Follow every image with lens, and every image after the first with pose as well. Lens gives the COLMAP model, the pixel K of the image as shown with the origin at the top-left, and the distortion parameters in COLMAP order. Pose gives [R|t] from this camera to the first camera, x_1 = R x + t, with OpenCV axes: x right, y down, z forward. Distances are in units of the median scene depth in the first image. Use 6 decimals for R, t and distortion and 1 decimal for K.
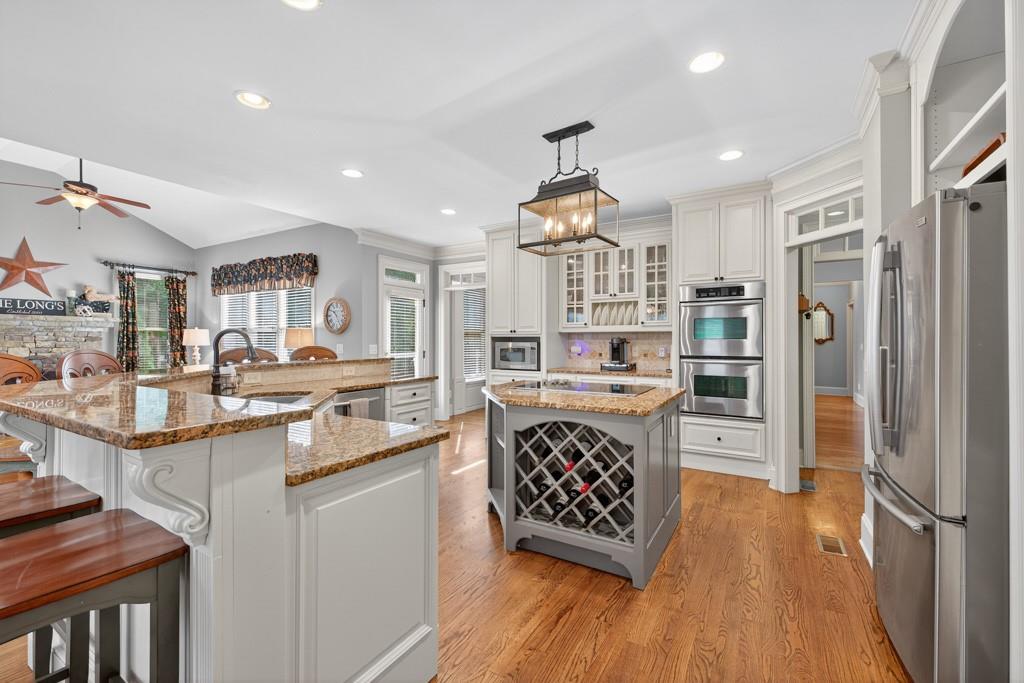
lens RADIAL K [[425.6, 0, 511.9], [0, 425.6, 337.3], [0, 0, 1]] dist [0.001886, 0.000261]
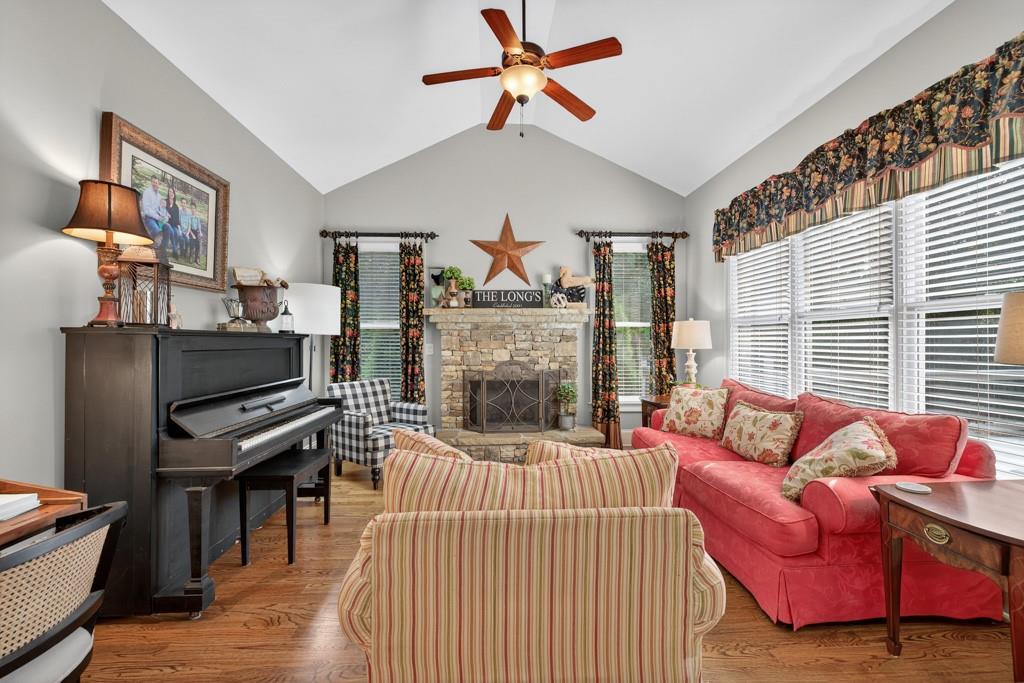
lens RADIAL K [[427.7, 0, 511.1], [0, 427.7, 345.1], [0, 0, 1]] dist [0.001480, -0.000162]
pose [[0.548201, 0.005147, -0.836331, -0.405351], [0.005207, 0.999941, 0.009567, 0.007261], [0.836330, -0.009600, 0.548142, 0.496301]]
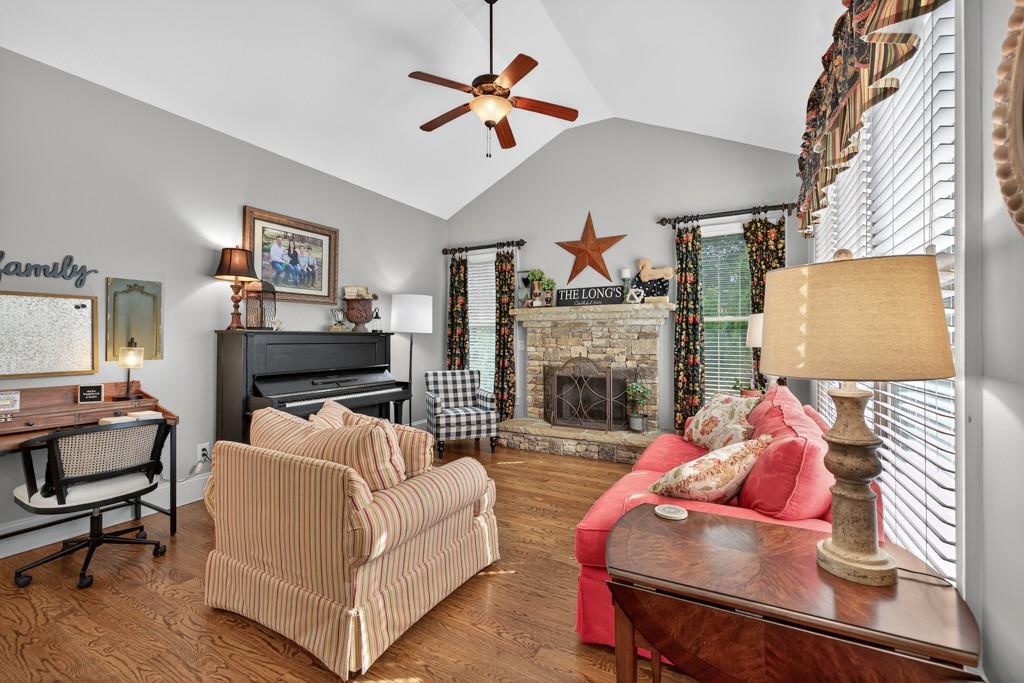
lens RADIAL K [[432.3, 0, 513.2], [0, 432.3, 340.1], [0, 0, 1]] dist [0.004666, -0.000139]
pose [[0.022929, 0.002620, -0.999734, -0.277626], [0.003390, 0.999991, 0.002698, 0.008279], [0.999731, -0.003451, 0.022920, 0.741766]]
